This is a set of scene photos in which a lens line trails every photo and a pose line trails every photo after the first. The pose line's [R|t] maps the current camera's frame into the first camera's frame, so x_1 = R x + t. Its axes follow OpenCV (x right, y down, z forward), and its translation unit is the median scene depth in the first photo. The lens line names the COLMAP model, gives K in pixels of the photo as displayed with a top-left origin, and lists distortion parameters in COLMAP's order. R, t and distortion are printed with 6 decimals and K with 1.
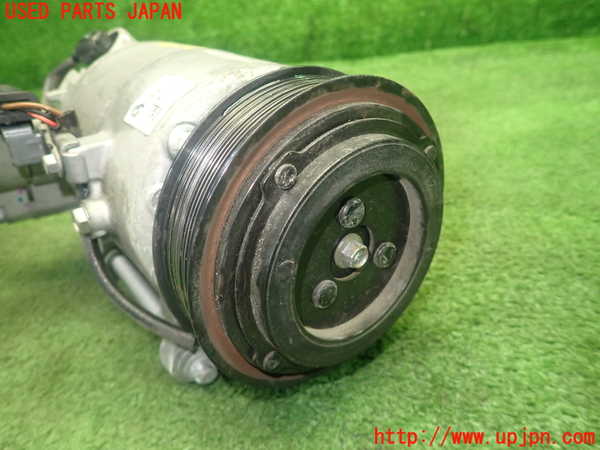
lens RADIAL K [[442.5, 0, 299.1], [0, 442.5, 224.5], [0, 0, 1]] dist [0.007810, -0.007381]
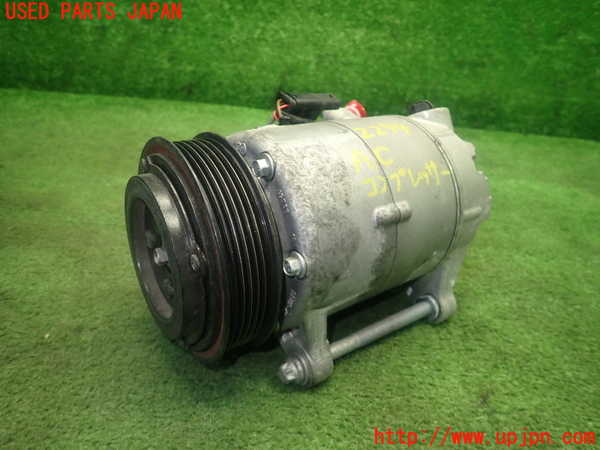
lens RADIAL K [[442.5, 0, 298.1], [0, 442.5, 226.2], [0, 0, 1]] dist [0.007810, -0.007381]
pose [[0.951884, 0.100636, 0.289464, -0.351888], [-0.075646, 0.992475, -0.096291, 0.050882], [-0.296976, 0.069761, 0.952333, -0.120586]]
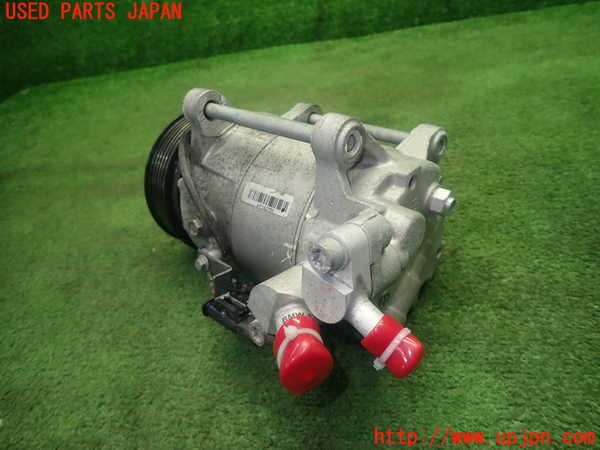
lens RADIAL K [[442.5, 0, 300.2], [0, 442.5, 224.3], [0, 0, 1]] dist [0.007810, -0.007381]
pose [[0.994252, -0.086042, 0.063717, -0.238082], [0.082001, 0.994605, 0.063531, 0.080437], [-0.068839, -0.057941, 0.995944, -0.363480]]
